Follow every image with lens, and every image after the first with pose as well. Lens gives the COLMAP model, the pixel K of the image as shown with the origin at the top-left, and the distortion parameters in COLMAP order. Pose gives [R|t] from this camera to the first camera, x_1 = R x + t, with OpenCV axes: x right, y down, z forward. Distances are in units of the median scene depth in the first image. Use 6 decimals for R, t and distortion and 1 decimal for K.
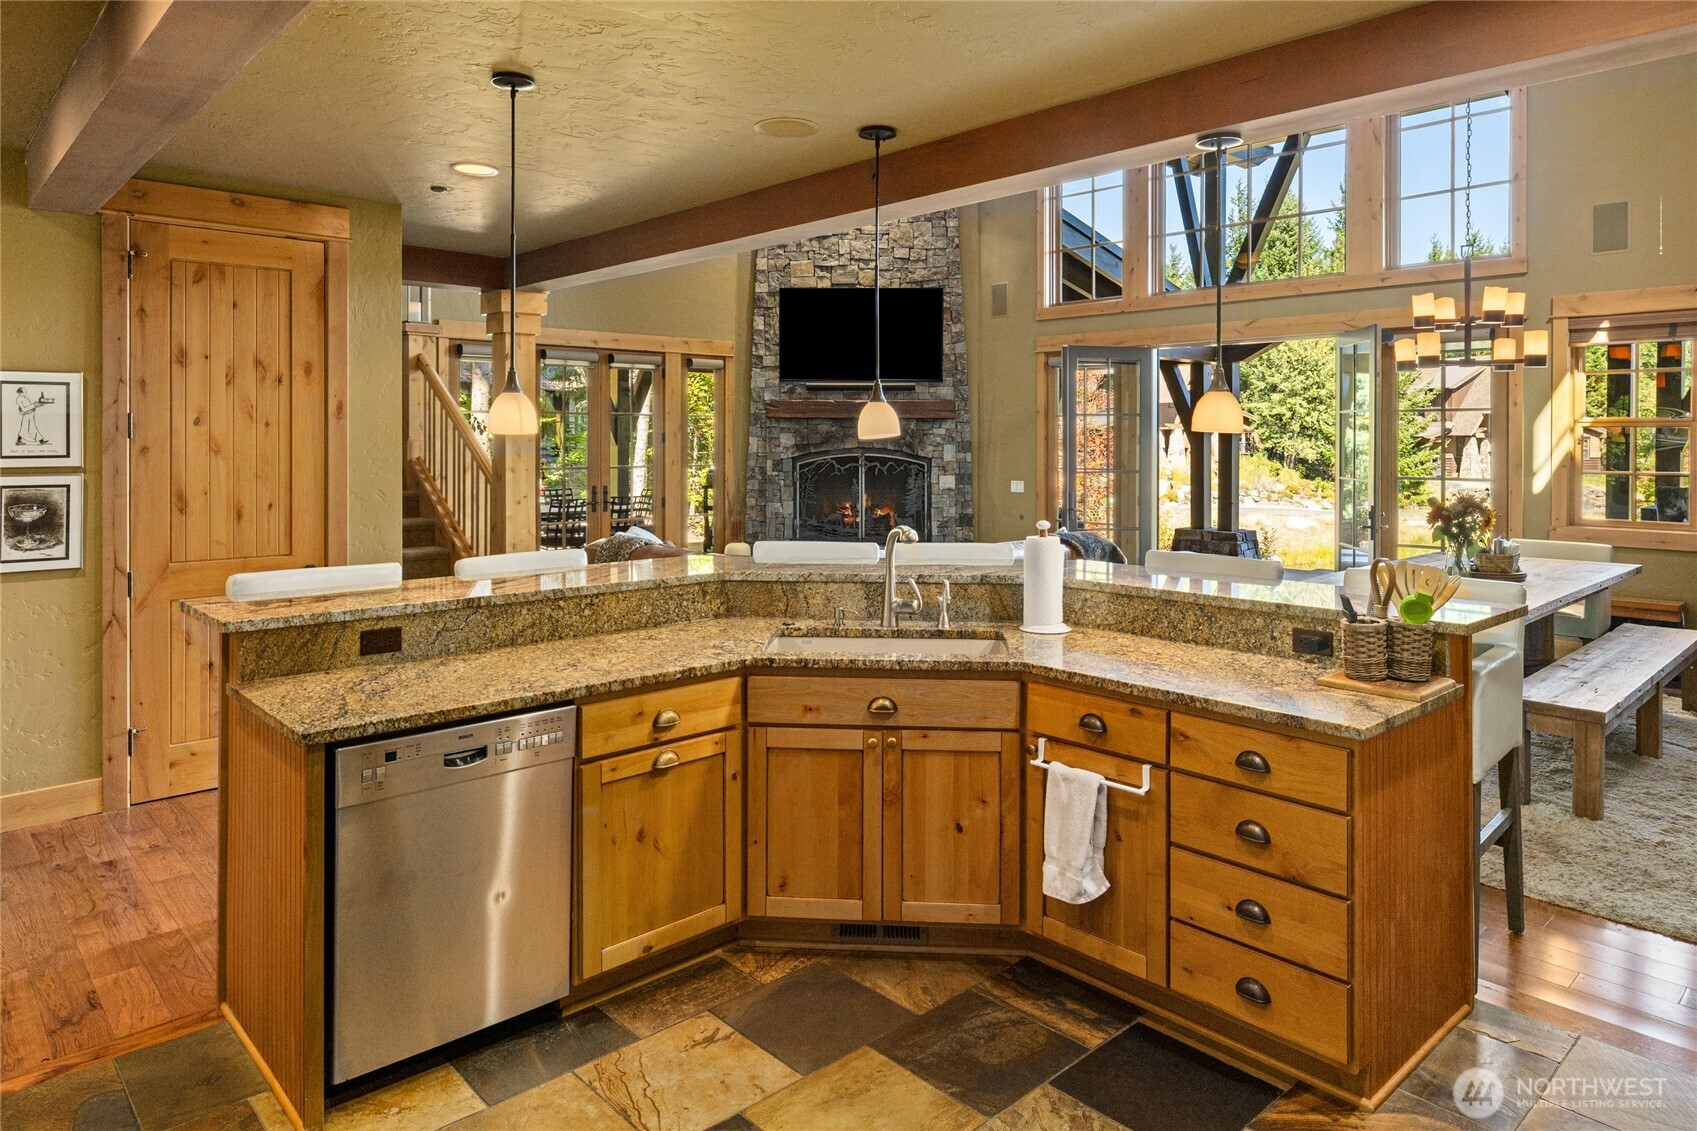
lens RADIAL K [[1057.5, 0, 824.6], [0, 1057.5, 443.9], [0, 0, 1]] dist [-0.005075, 0.000018]
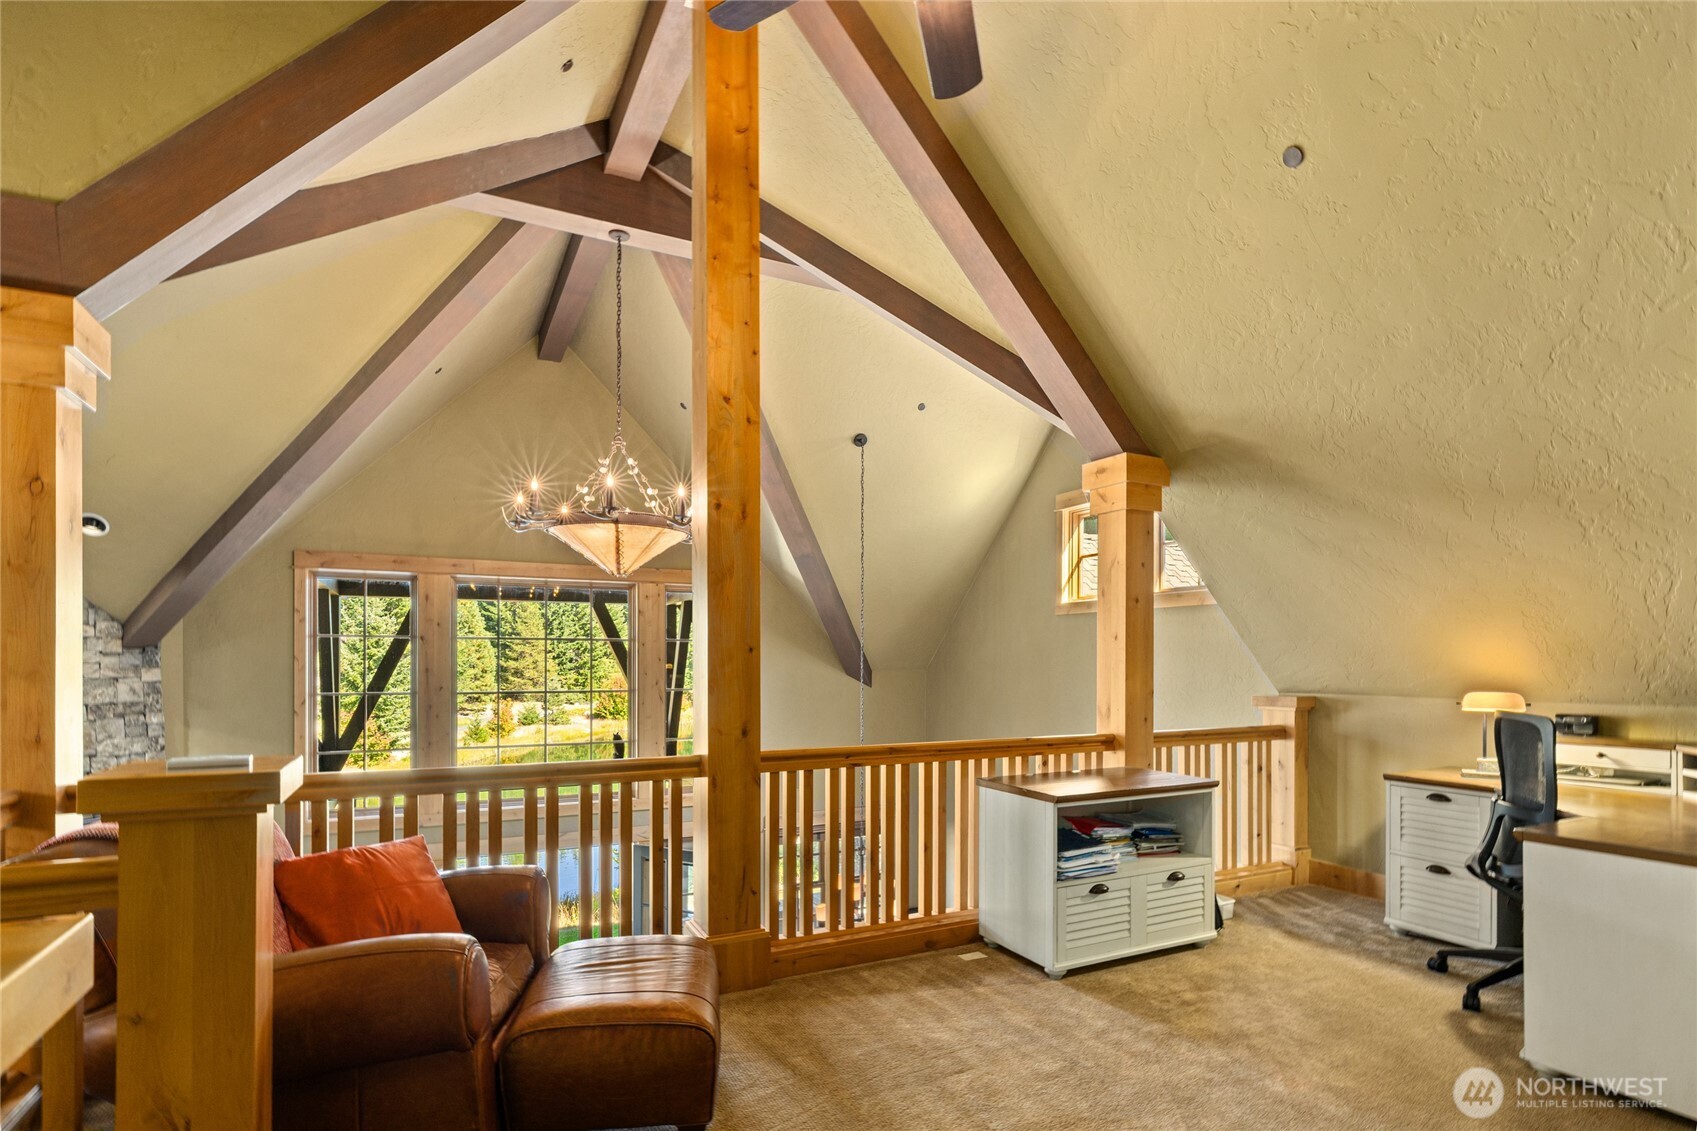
lens RADIAL K [[851.7, 0, 843.0], [0, 851.7, 663.2], [0, 0, 1]] dist [-0.003062, 0.000316]
pose [[0.281515, -0.005809, 0.959539, -0.326184], [0.007833, 0.999962, 0.003755, -0.246754], [-0.959525, 0.006459, 0.281550, 0.351572]]
